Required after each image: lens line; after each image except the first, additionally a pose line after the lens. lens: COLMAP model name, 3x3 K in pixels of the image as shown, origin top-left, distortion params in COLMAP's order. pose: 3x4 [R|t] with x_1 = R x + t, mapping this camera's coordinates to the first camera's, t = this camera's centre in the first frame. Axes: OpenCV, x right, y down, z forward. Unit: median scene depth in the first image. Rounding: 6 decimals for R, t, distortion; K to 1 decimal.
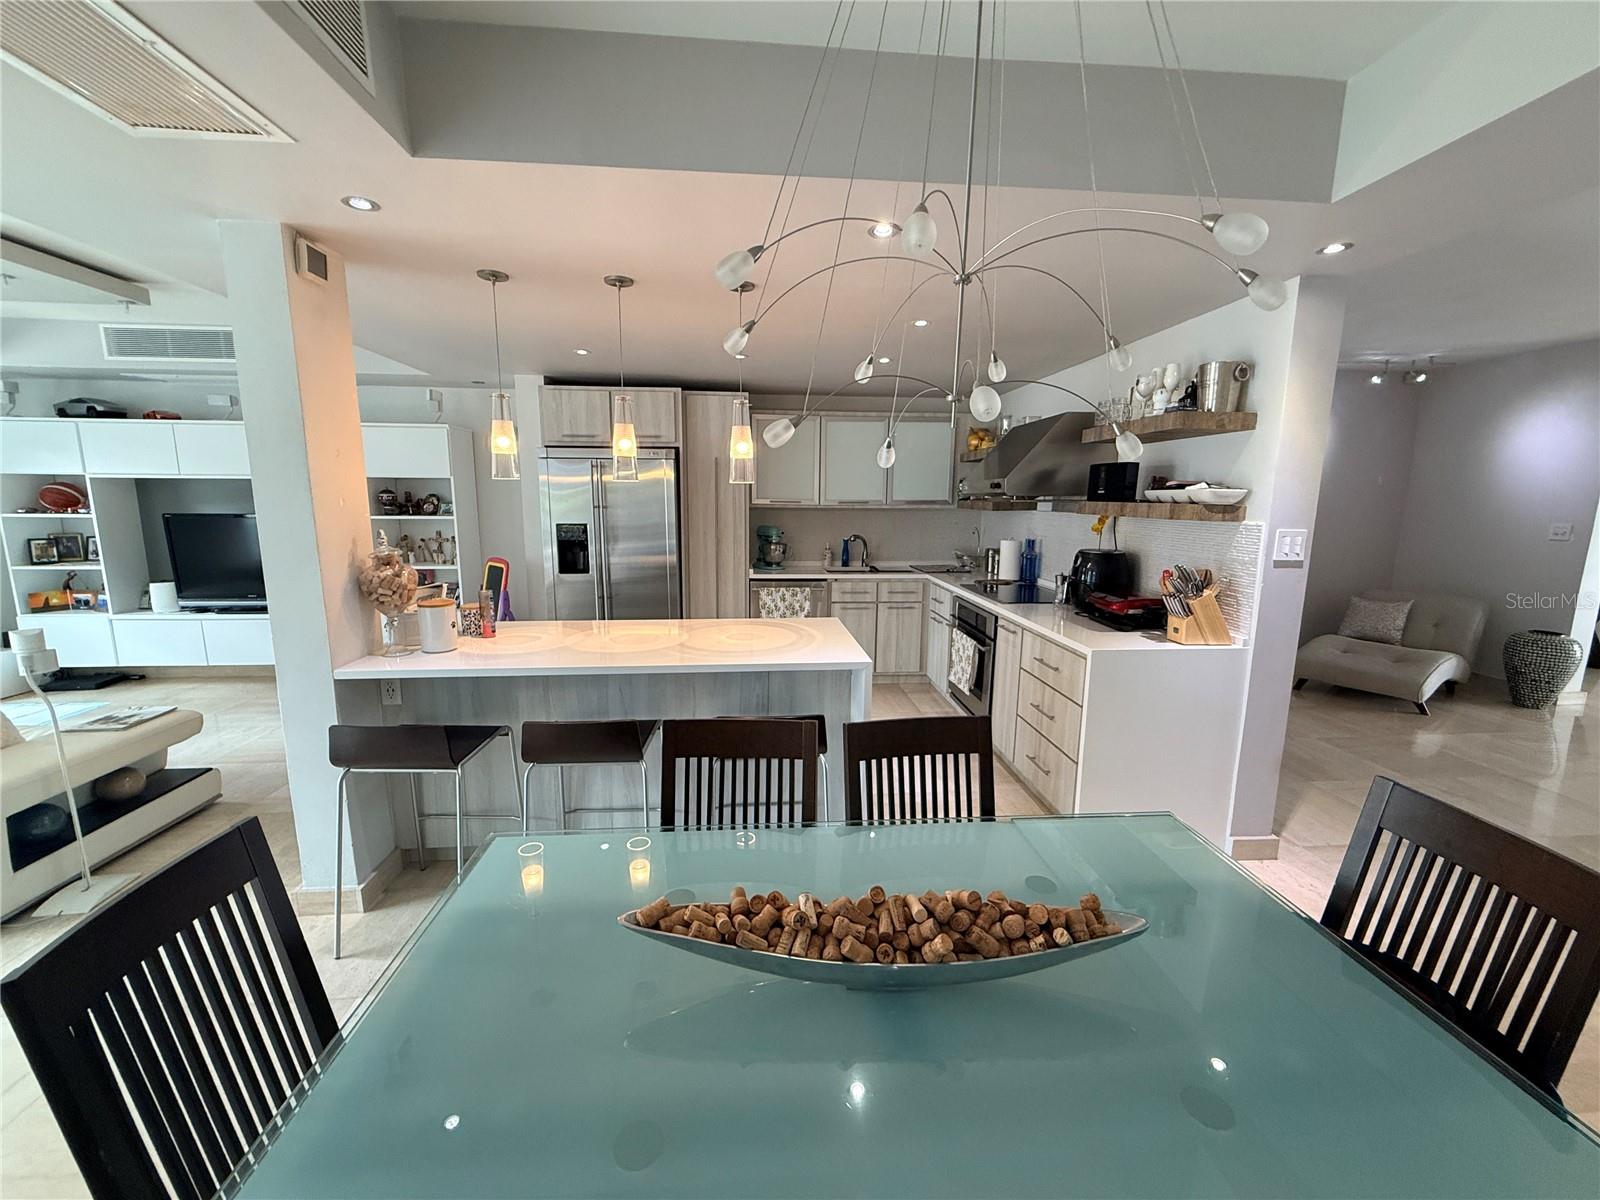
lens RADIAL K [[638.6, 0, 794.4], [0, 638.6, 601.9], [0, 0, 1]] dist [-0.000205, 0.000421]
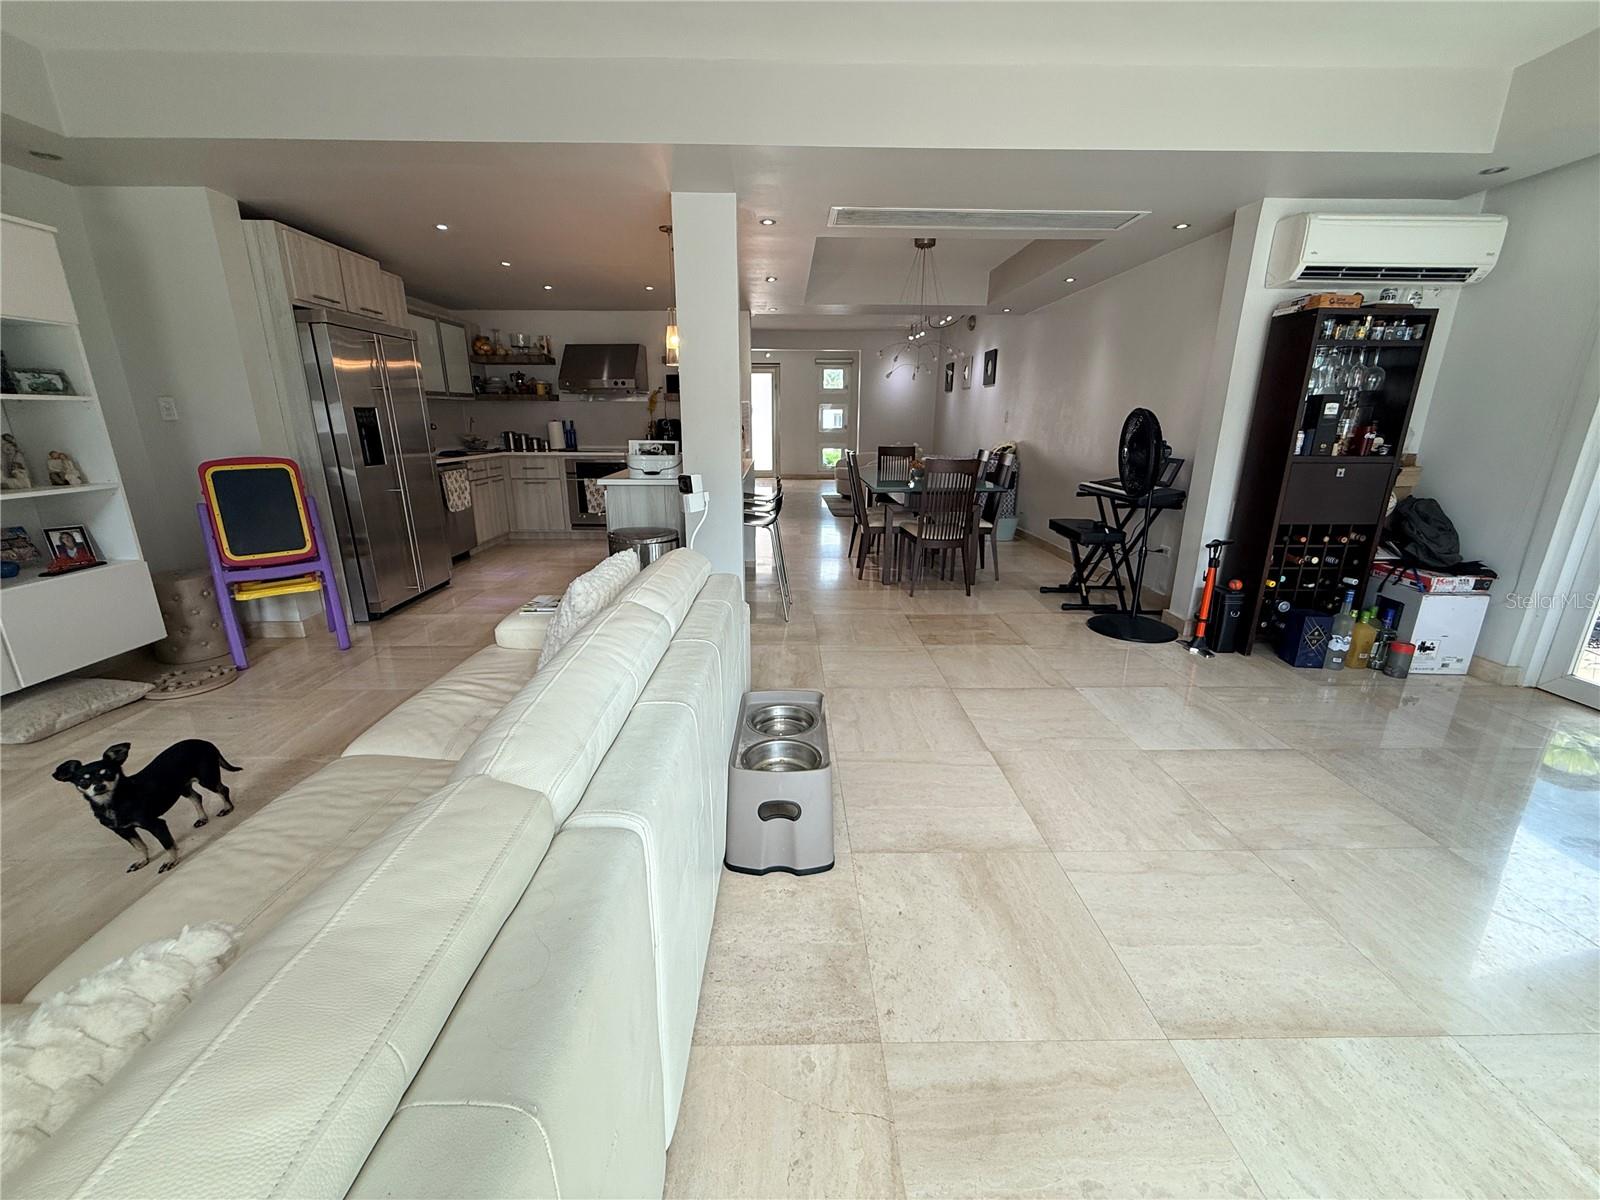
lens RADIAL K [[638.6, 0, 794.4], [0, 638.6, 601.9], [0, 0, 1]] dist [-0.000205, 0.000421]
pose [[0.061772, -0.283459, 0.956993, -1.135739], [0.162777, 0.948848, 0.270540, -0.009520], [-0.984727, 0.139064, 0.104752, 0.340281]]
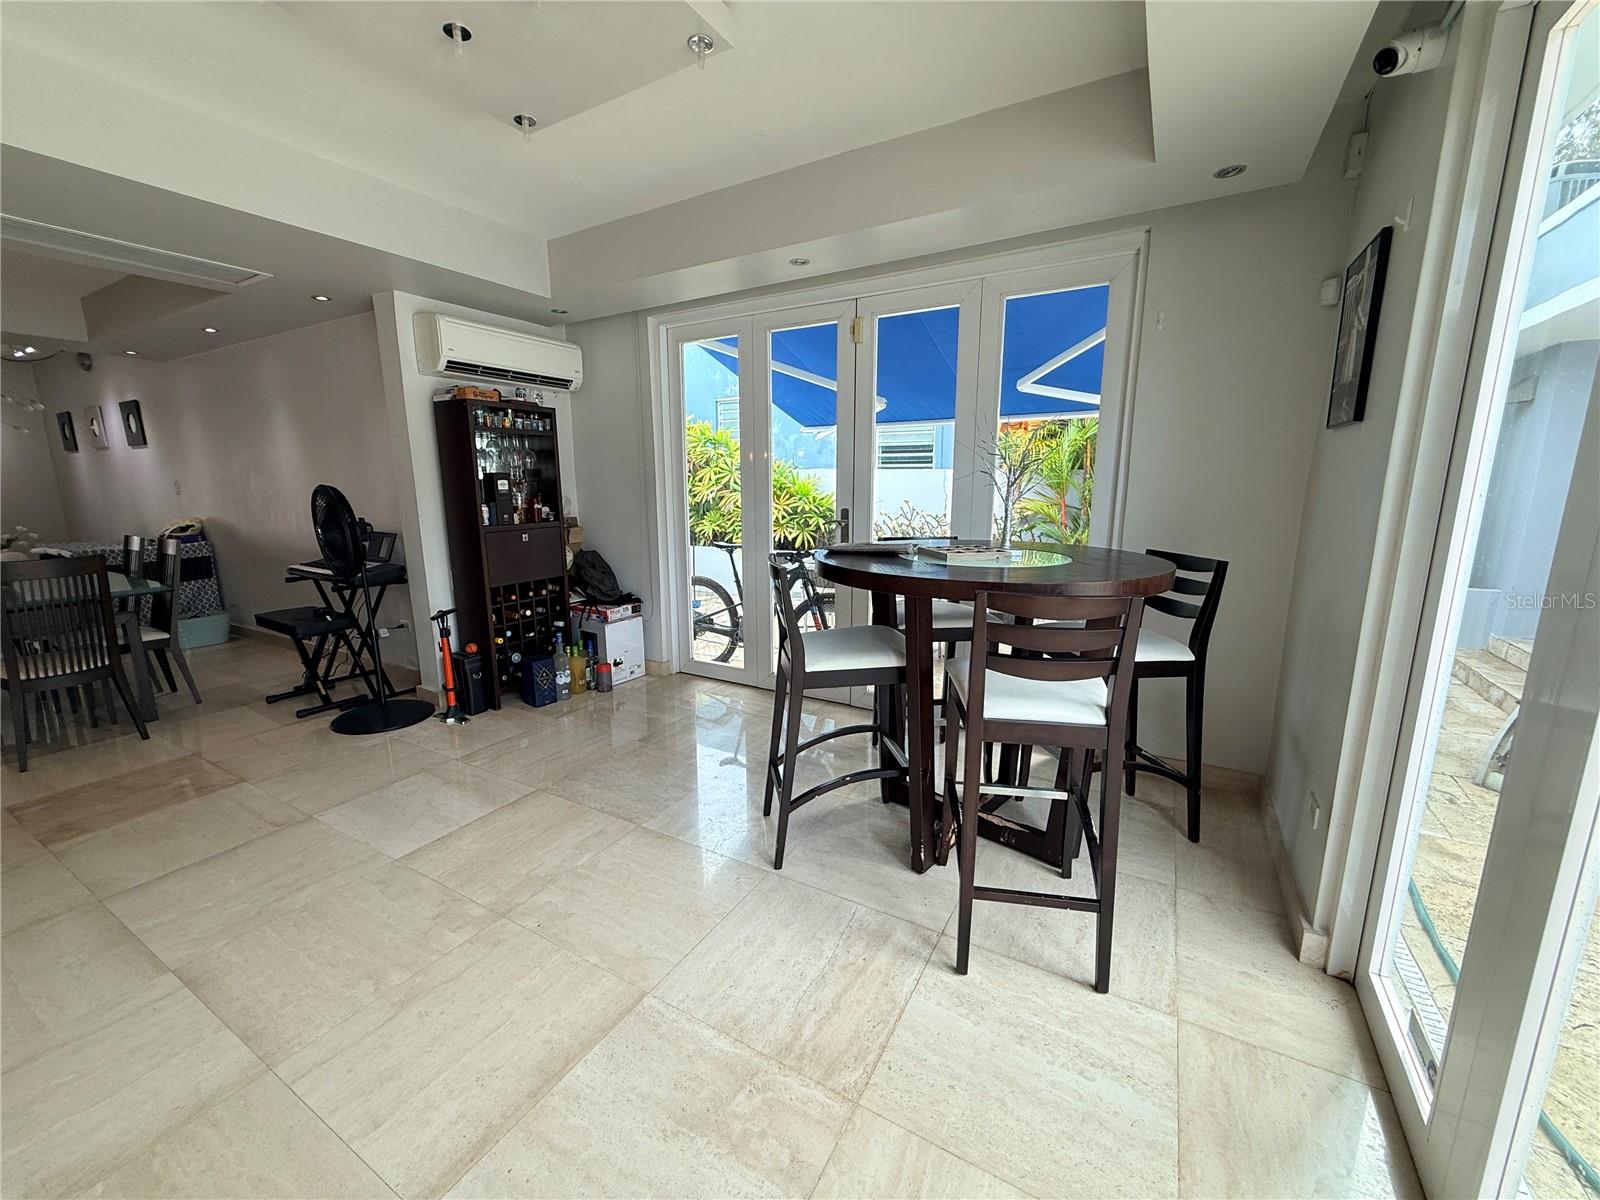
lens RADIAL K [[638.6, 0, 794.4], [0, 638.6, 601.9], [0, 0, 1]] dist [-0.000205, 0.000421]
pose [[-0.822098, -0.113067, 0.558006, -1.141169], [0.092644, 0.940454, 0.327052, -0.015826], [-0.561758, 0.320565, -0.762670, 0.264363]]
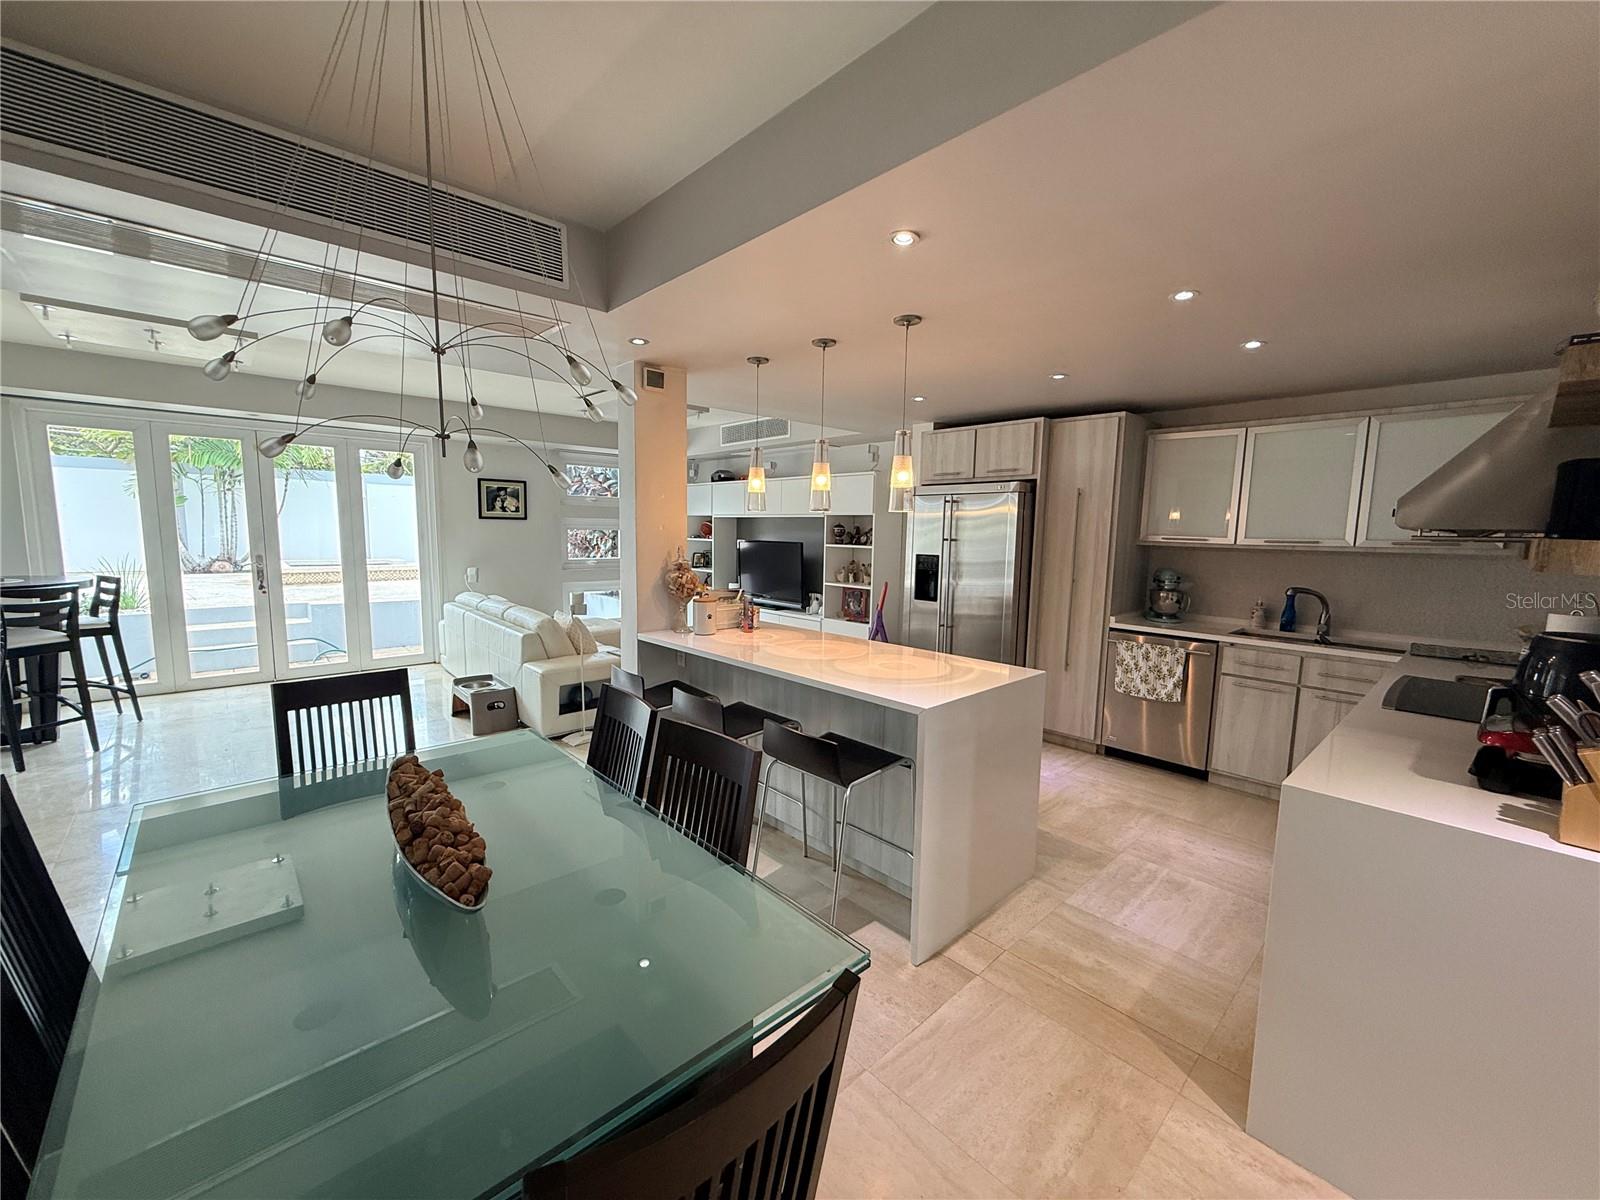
lens RADIAL K [[638.6, 0, 794.4], [0, 638.6, 601.9], [0, 0, 1]] dist [-0.000205, 0.000421]
pose [[0.616127, 0.093585, -0.782067, 0.341604], [-0.142830, 0.989730, 0.005911, -0.015816], [0.774588, 0.108061, 0.623166, 0.145628]]
